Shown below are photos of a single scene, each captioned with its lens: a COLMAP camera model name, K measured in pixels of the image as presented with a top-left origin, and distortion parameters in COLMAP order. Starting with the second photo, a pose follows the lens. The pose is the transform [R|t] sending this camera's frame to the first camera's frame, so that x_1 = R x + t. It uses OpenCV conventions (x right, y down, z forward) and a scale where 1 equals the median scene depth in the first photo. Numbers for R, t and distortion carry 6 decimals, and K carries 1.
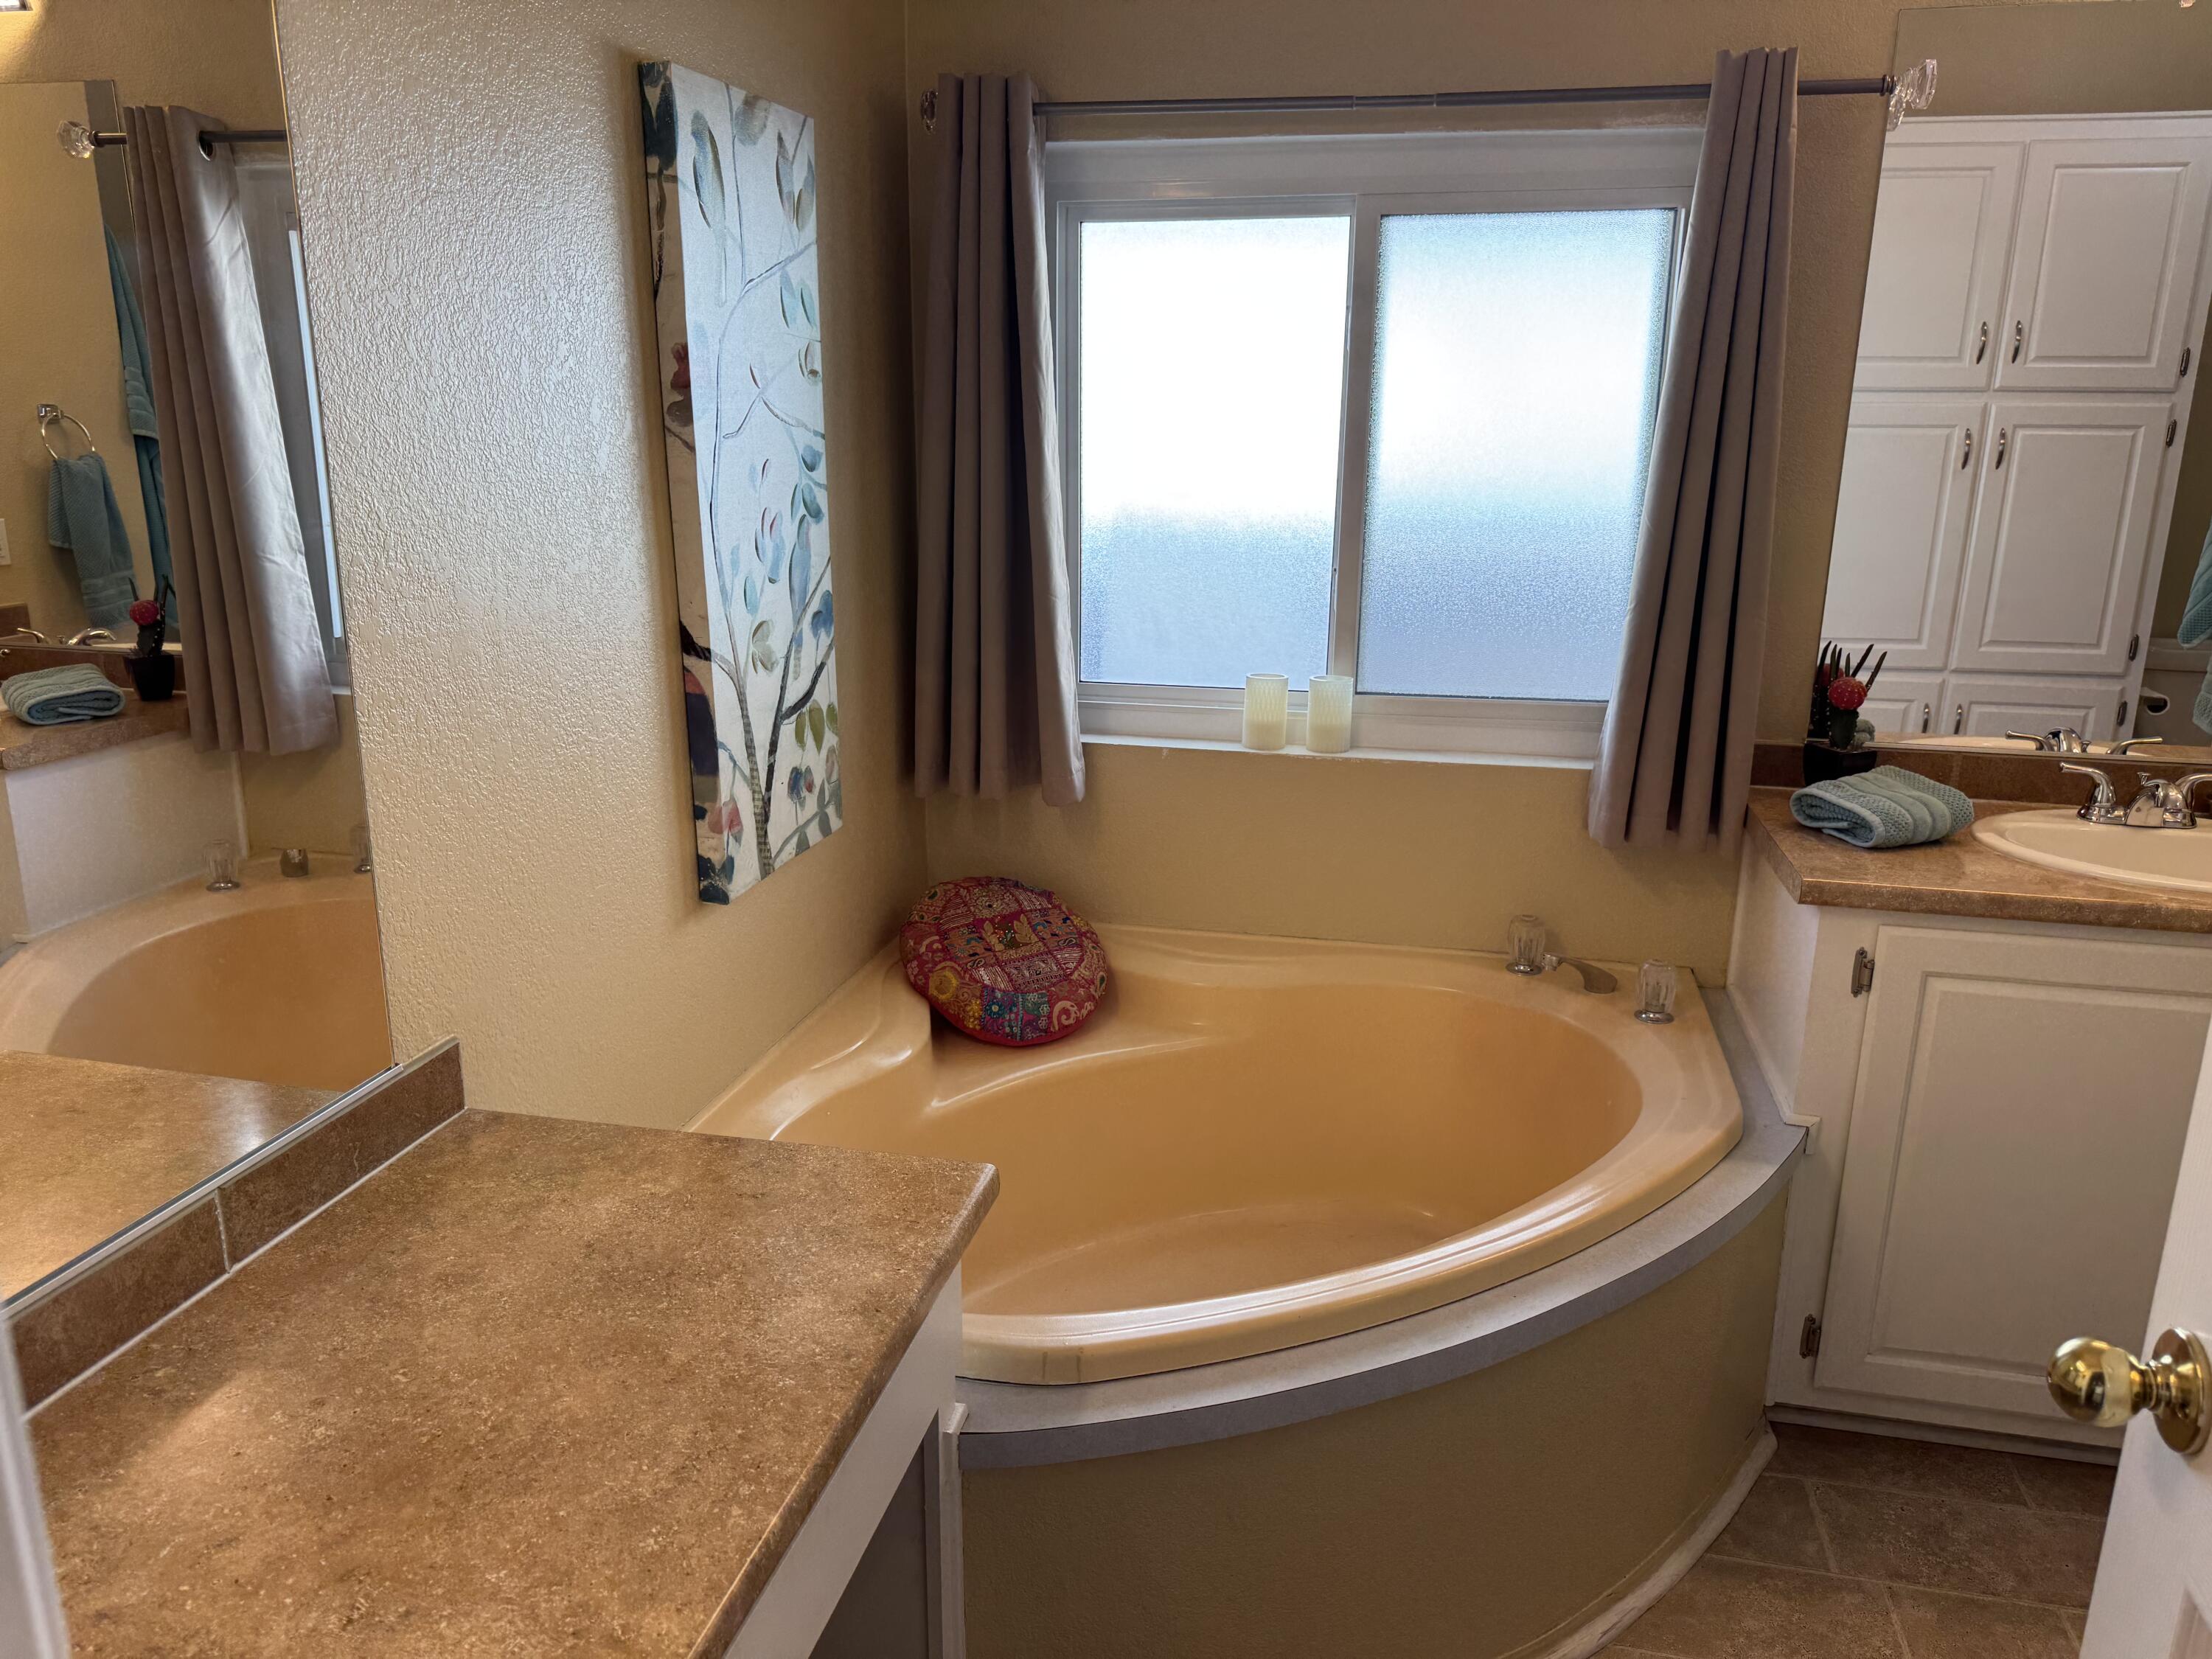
lens RADIAL K [[1564.2, 0, 1106.1], [0, 1564.2, 828.7], [0, 0, 1]] dist [0.066469, -0.075726]
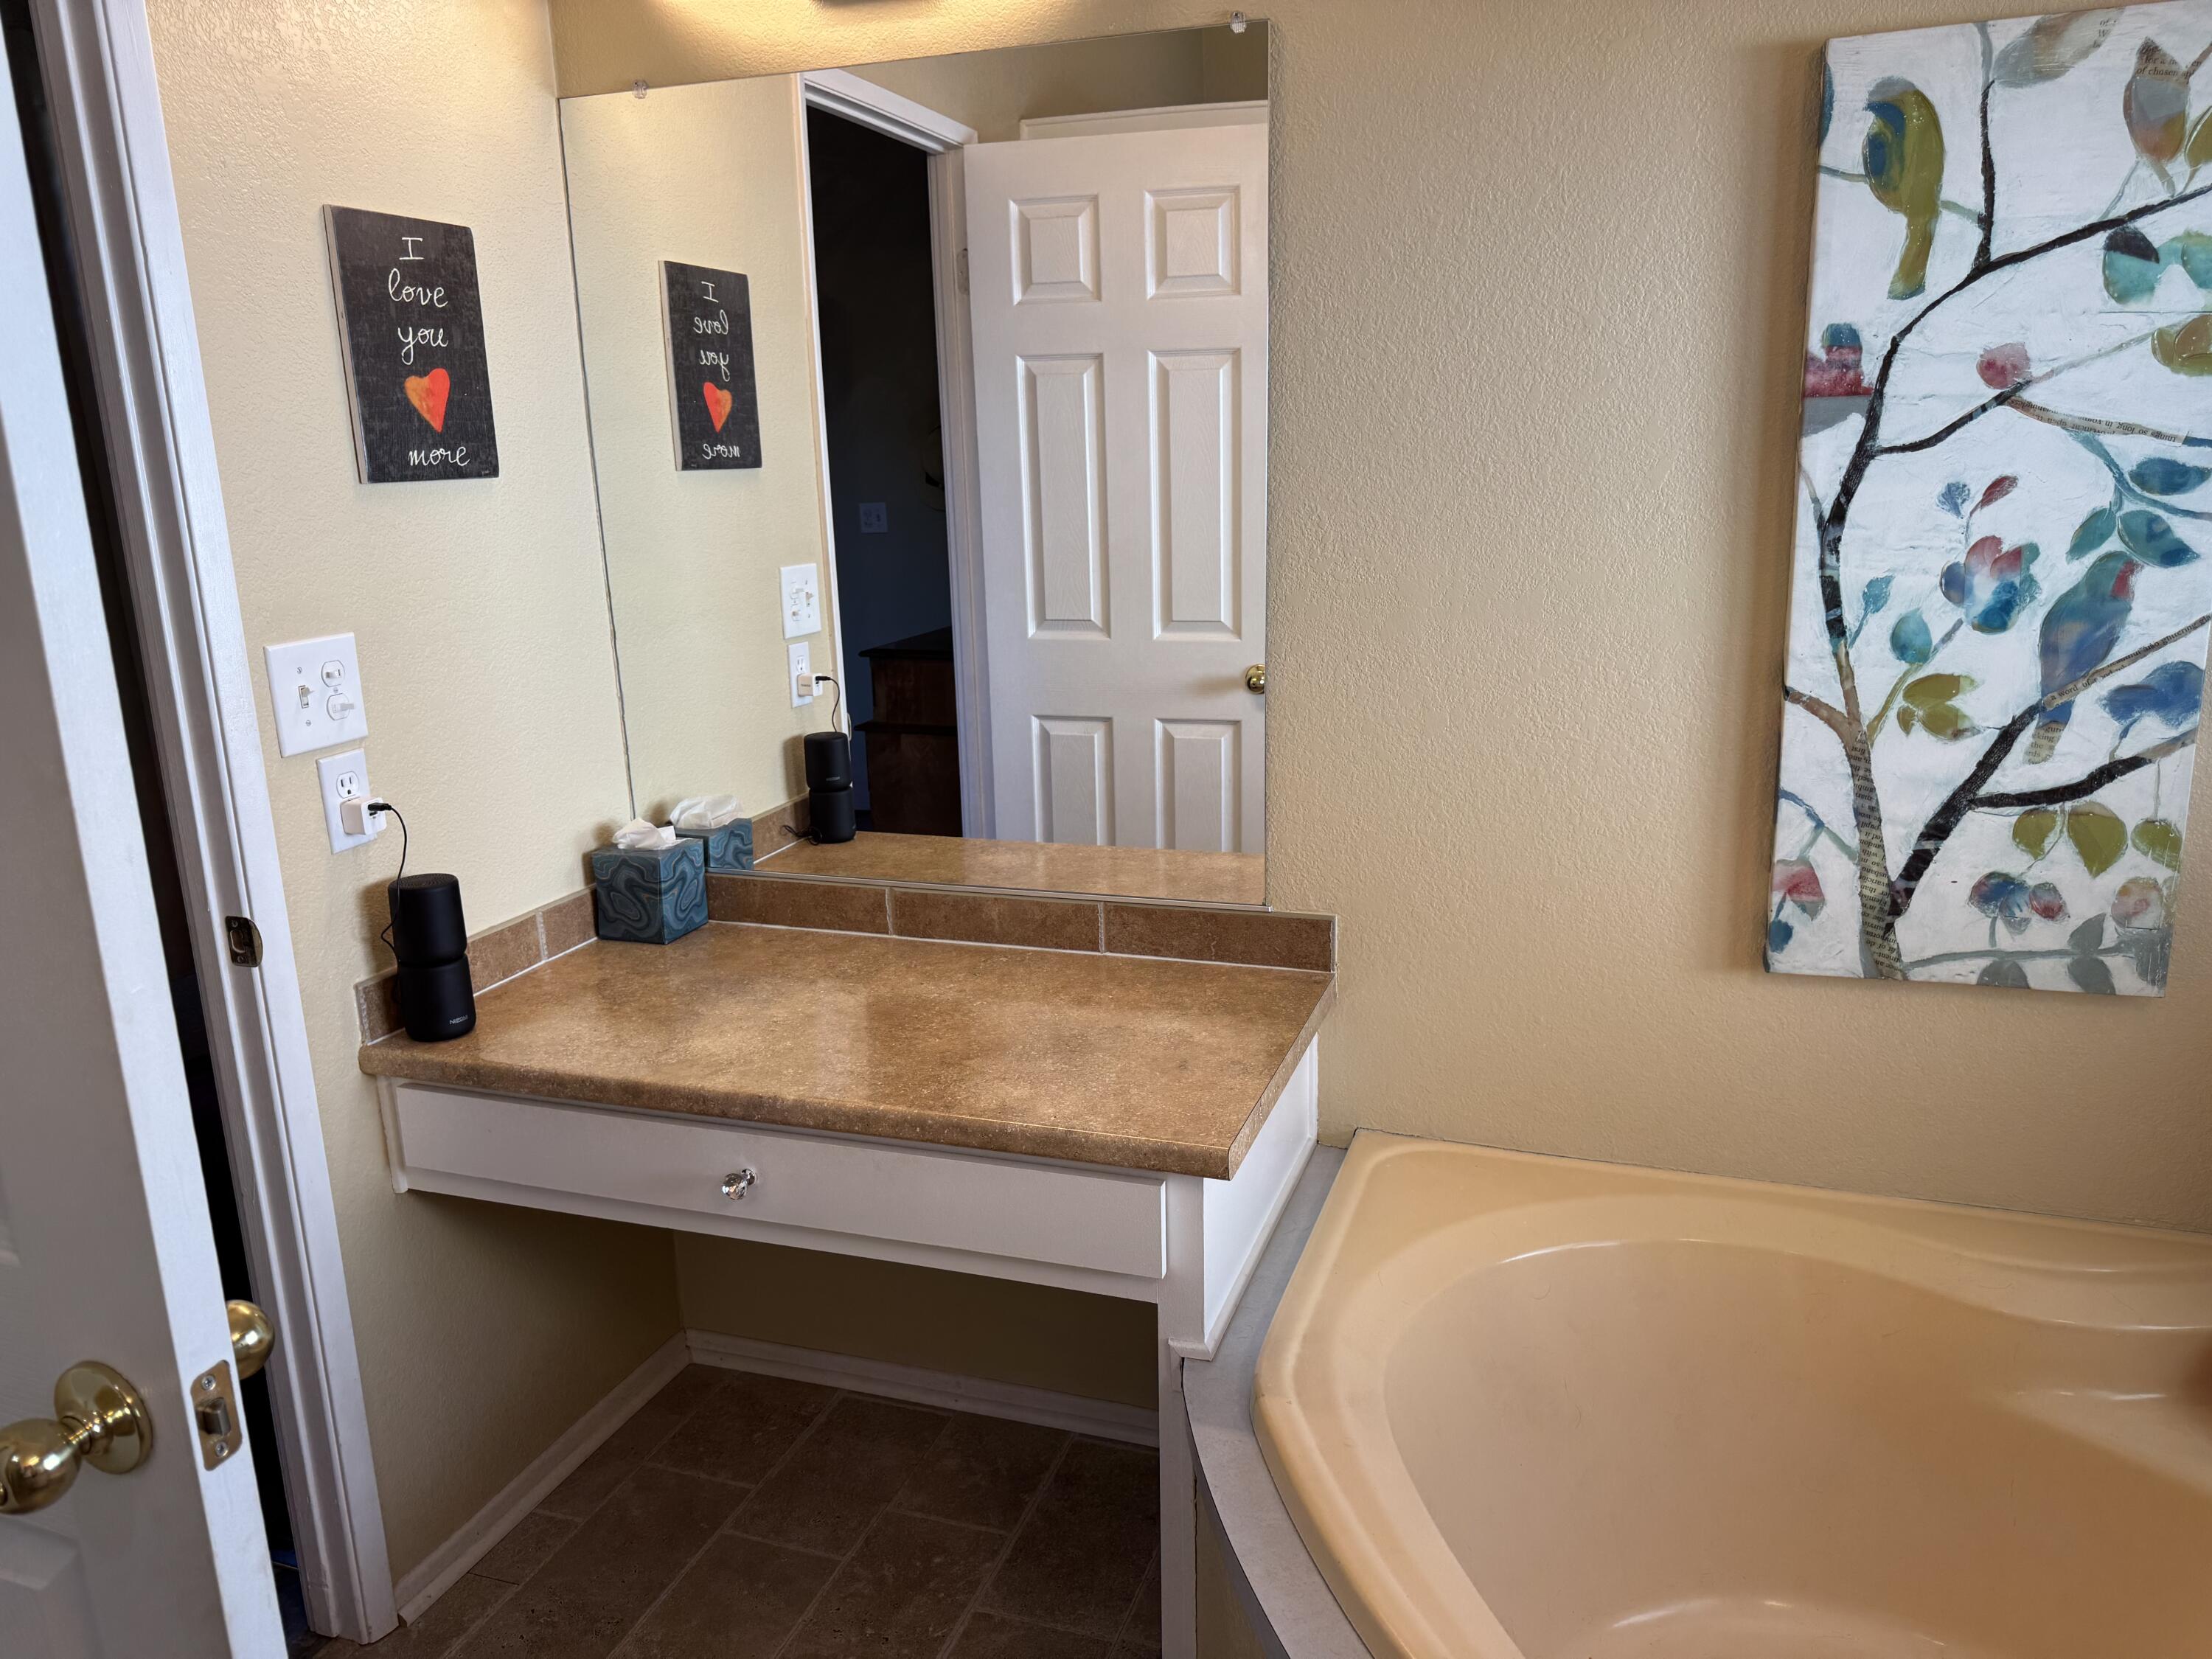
lens RADIAL K [[1564.2, 0, 1102.6], [0, 1564.2, 835.6], [0, 0, 1]] dist [0.066469, -0.075726]
pose [[-0.114178, 0.227614, -0.967034, 0.621975], [-0.230922, 0.940658, 0.248670, -0.153373], [0.966250, 0.251702, -0.054841, 0.631799]]
